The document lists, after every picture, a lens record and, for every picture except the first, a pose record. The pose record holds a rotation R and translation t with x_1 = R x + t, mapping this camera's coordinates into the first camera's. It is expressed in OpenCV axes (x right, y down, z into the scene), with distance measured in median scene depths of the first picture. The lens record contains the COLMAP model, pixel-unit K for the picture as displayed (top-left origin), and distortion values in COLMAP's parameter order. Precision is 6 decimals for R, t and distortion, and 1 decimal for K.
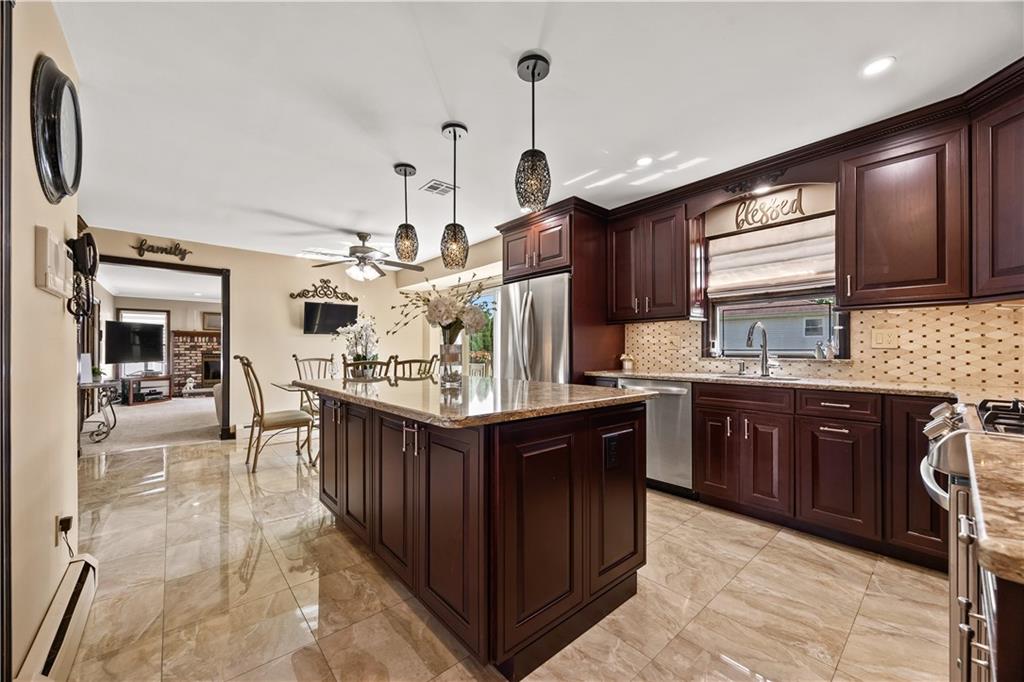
lens RADIAL K [[393.9, 0, 512.1], [0, 393.9, 348.7], [0, 0, 1]] dist [0.001488, 0.000076]
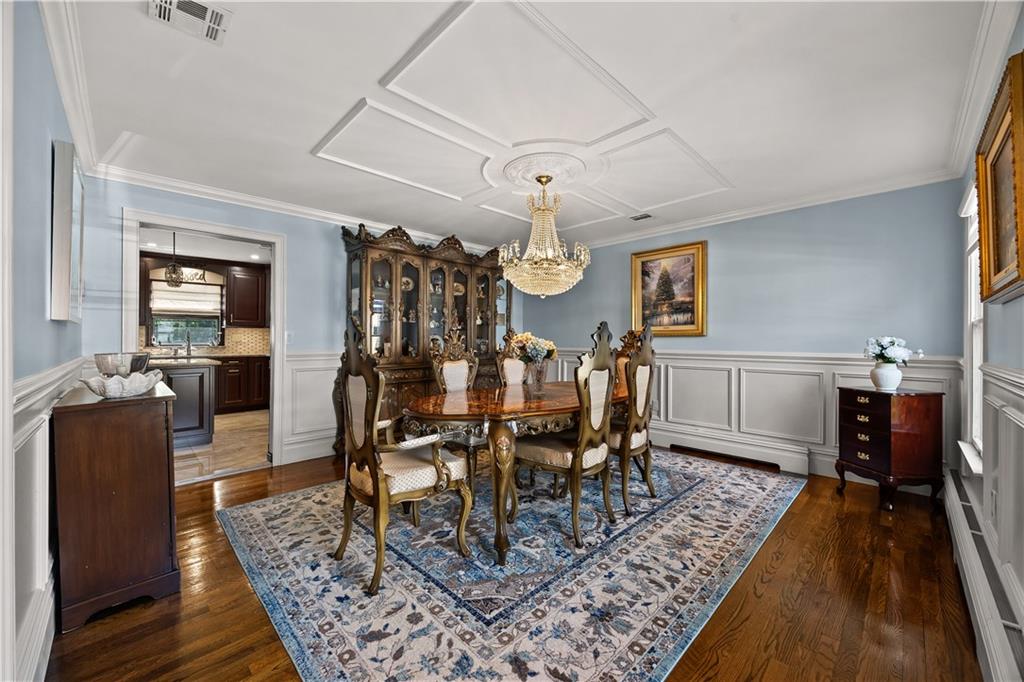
lens RADIAL K [[393.9, 0, 508.5], [0, 393.9, 339.9], [0, 0, 1]] dist [0.001488, 0.000076]
pose [[-0.069872, -0.001664, 0.997555, -1.610422], [-0.015908, 0.999873, 0.000554, -0.038914], [-0.997429, -0.015830, -0.069890, -0.567774]]
